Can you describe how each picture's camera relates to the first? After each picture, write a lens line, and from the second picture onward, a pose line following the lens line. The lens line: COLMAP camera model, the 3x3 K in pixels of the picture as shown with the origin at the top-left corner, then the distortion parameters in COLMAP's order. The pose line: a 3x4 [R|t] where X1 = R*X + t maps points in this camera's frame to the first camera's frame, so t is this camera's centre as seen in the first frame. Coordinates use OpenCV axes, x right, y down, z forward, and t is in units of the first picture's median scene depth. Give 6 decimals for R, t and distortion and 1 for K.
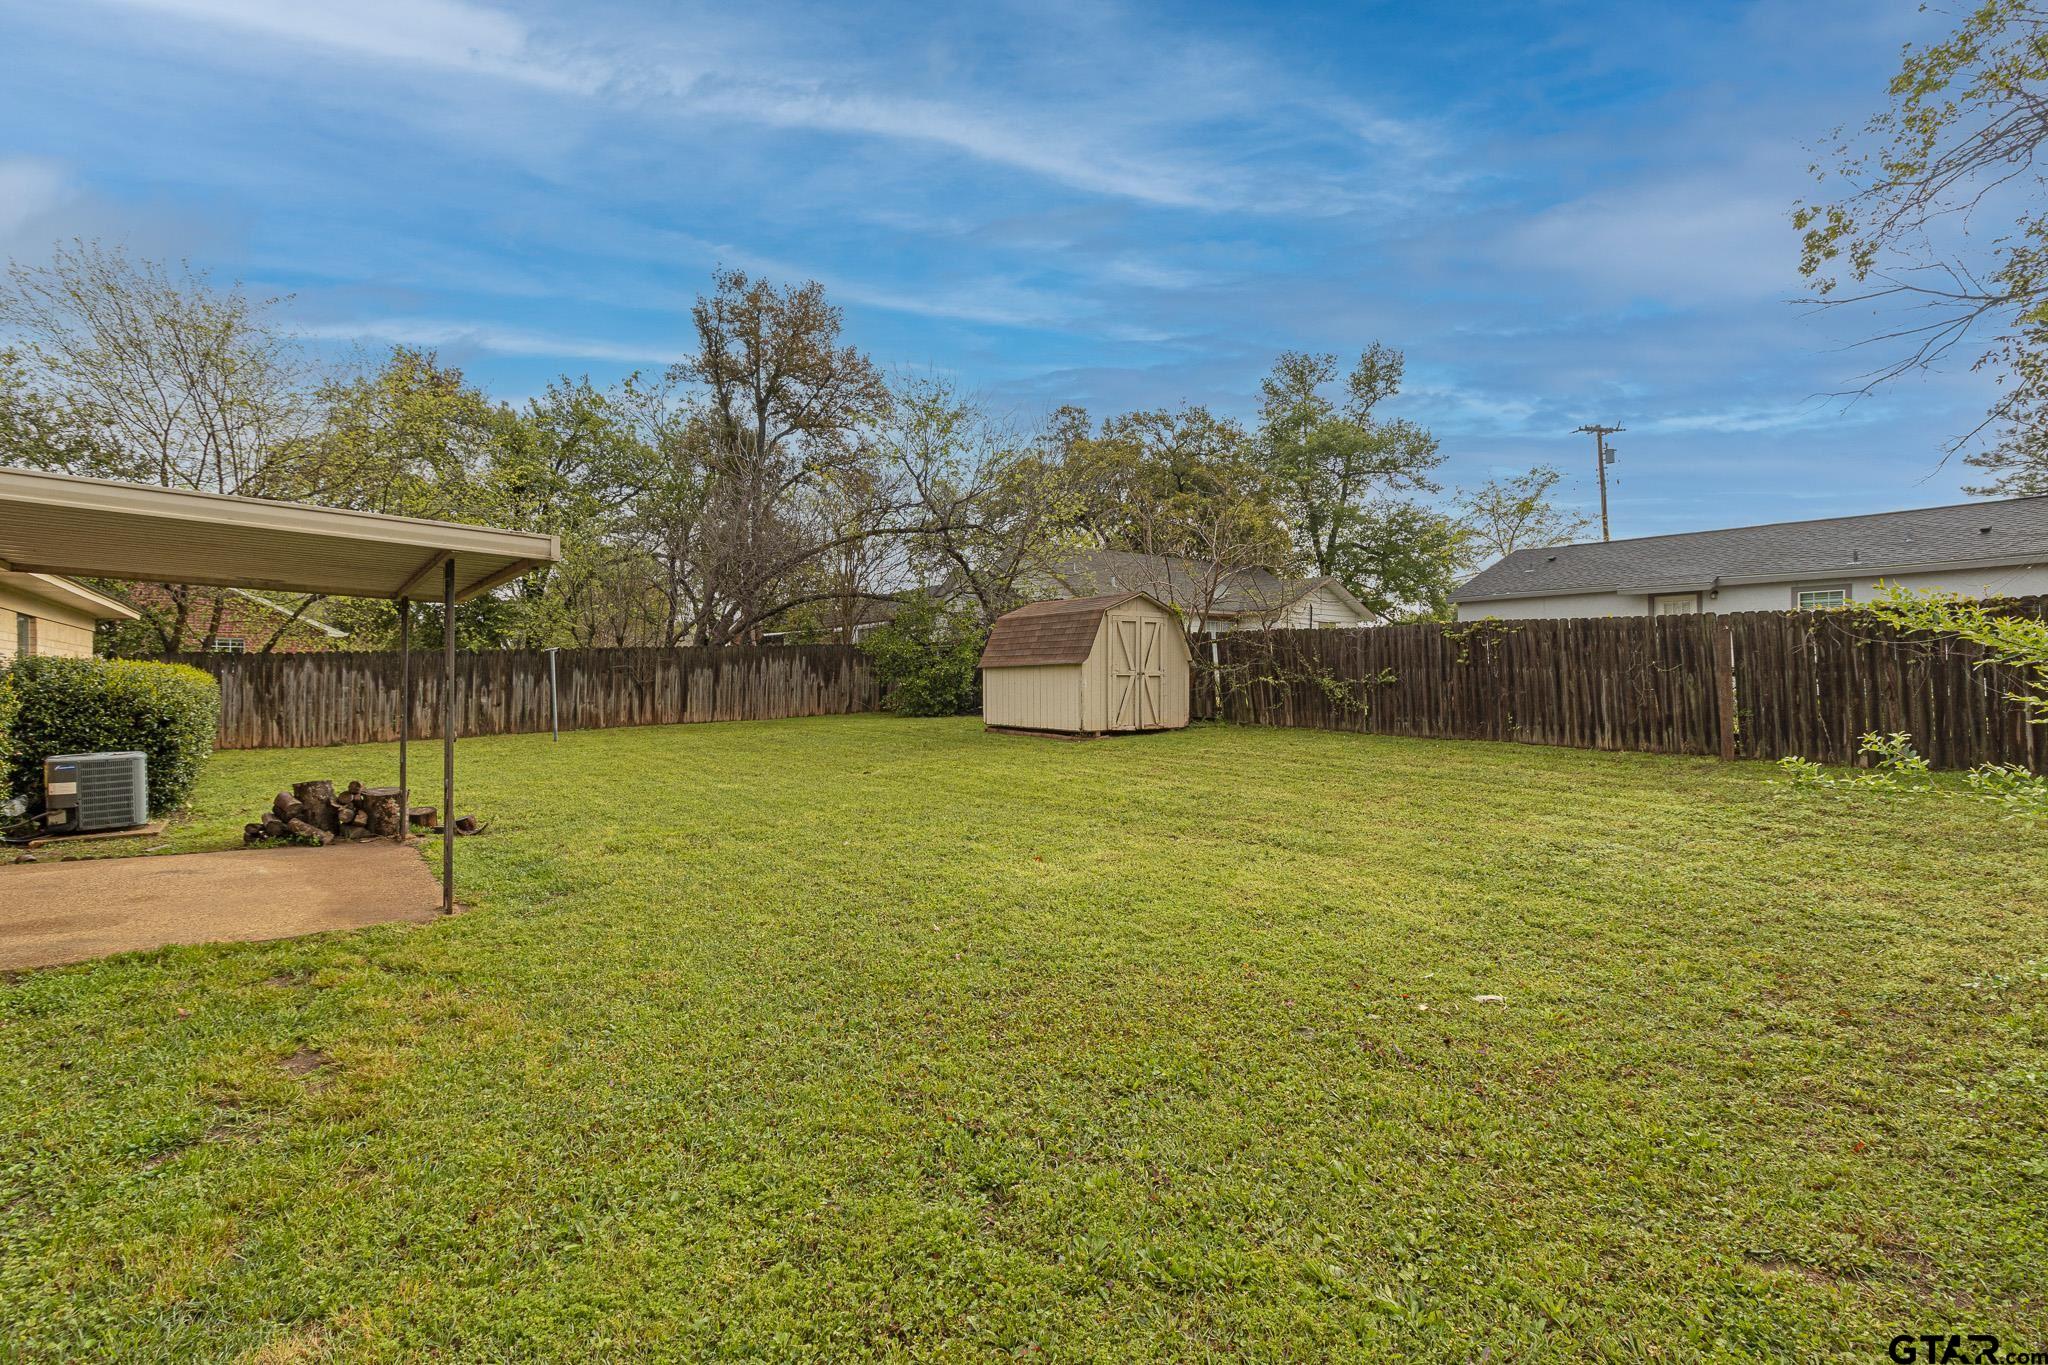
lens RADIAL K [[953.3, 0, 1021.7], [0, 953.3, 677.3], [0, 0, 1]] dist [0.000065, -0.000172]
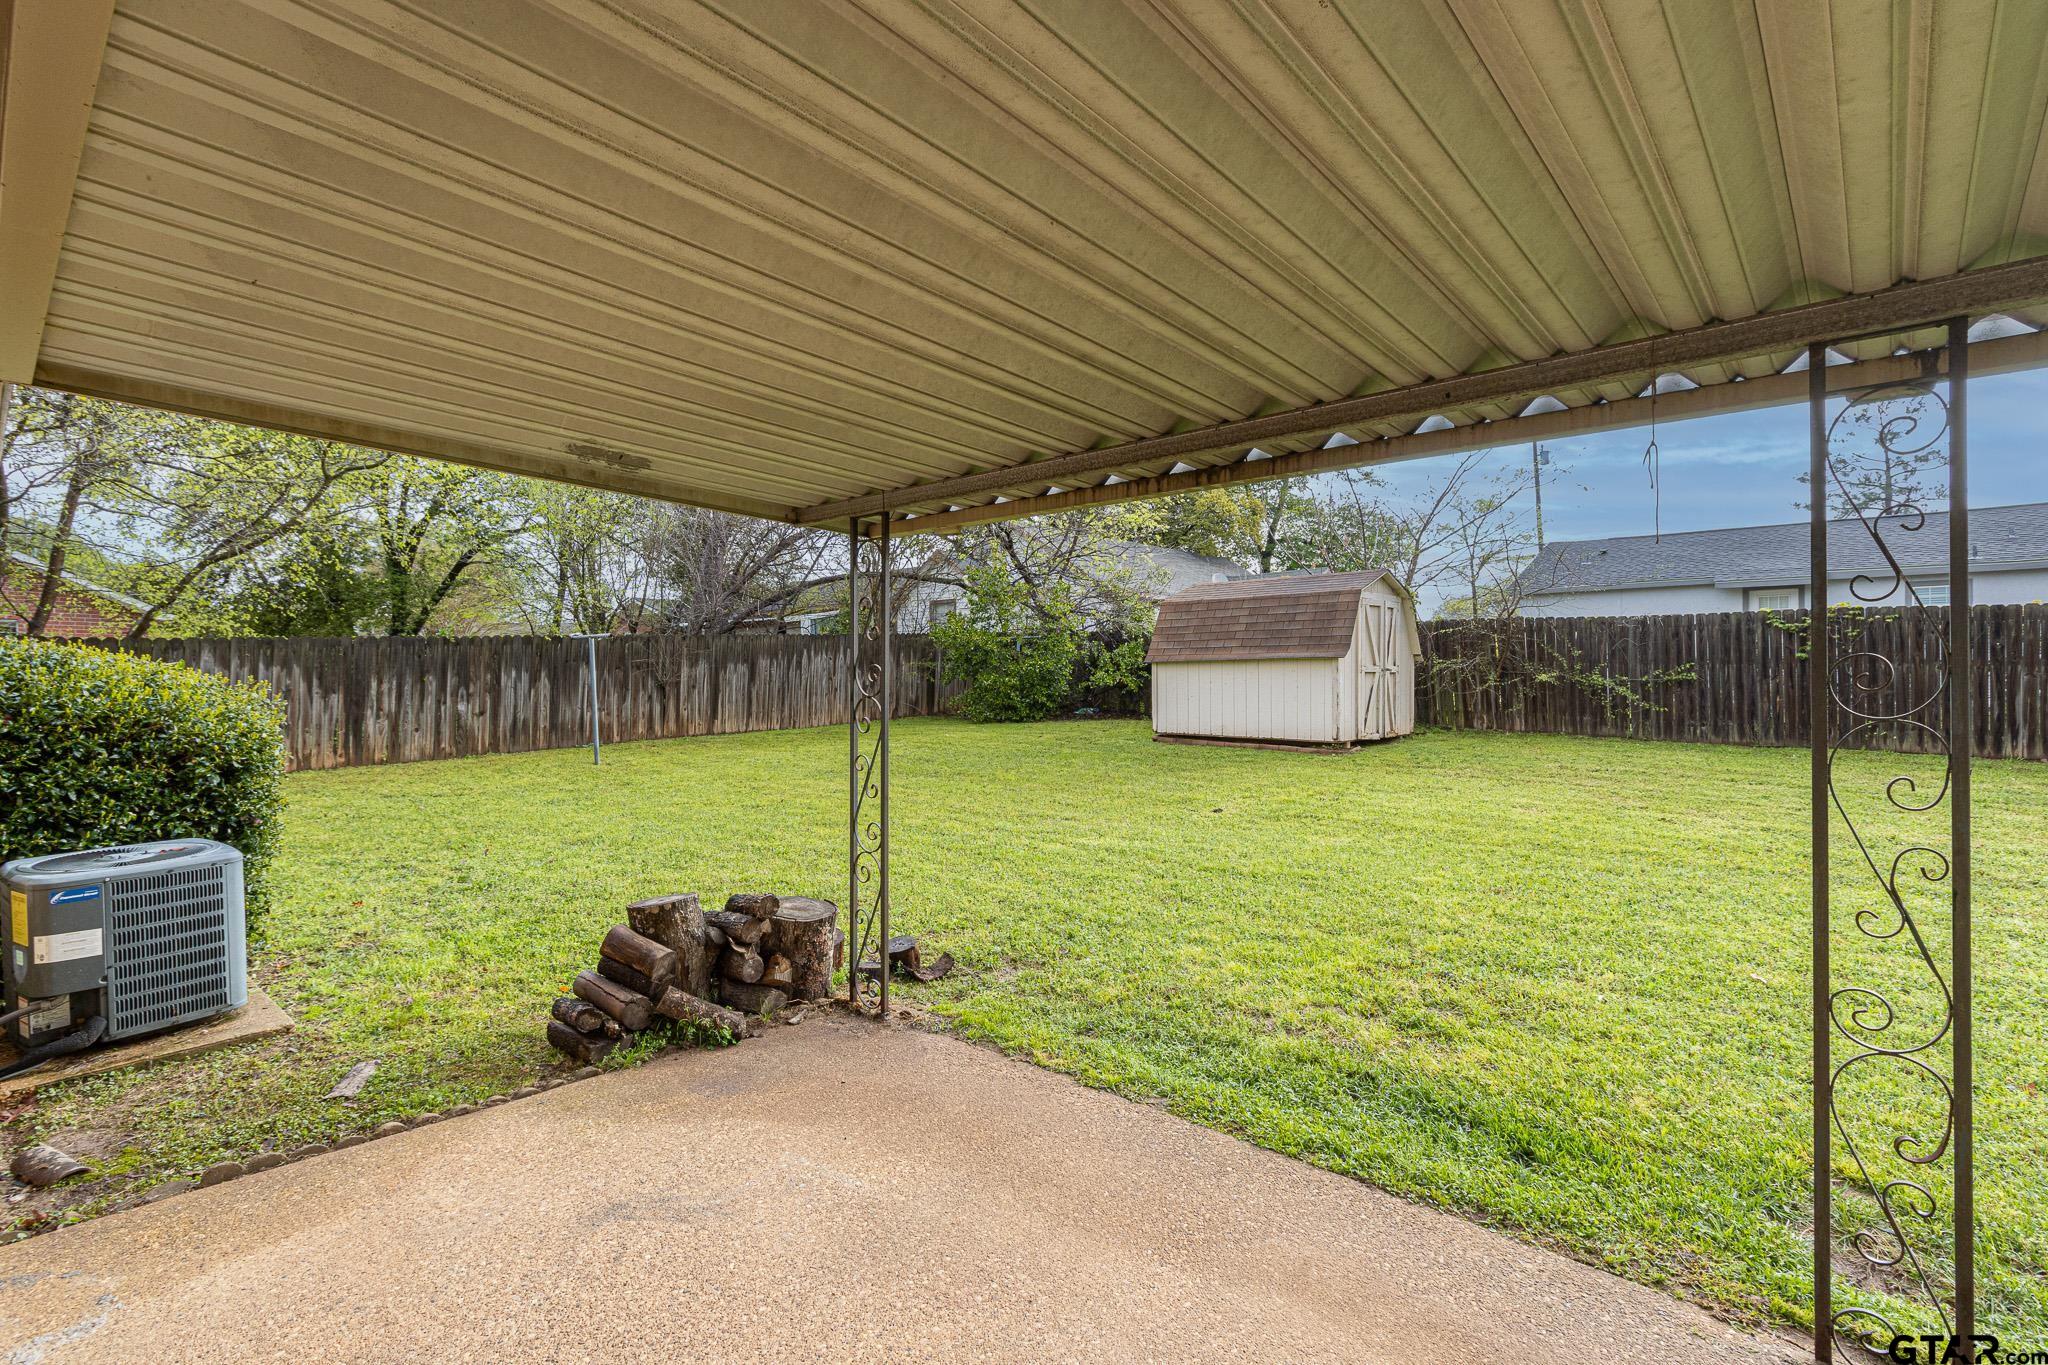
lens RADIAL K [[953.3, 0, 1026.0], [0, 953.3, 683.9], [0, 0, 1]] dist [0.000065, -0.000172]
pose [[0.982370, -0.002865, 0.186924, -0.288283], [0.000848, 0.999941, 0.010869, -0.000988], [-0.186944, -0.010519, 0.982314, 0.220262]]
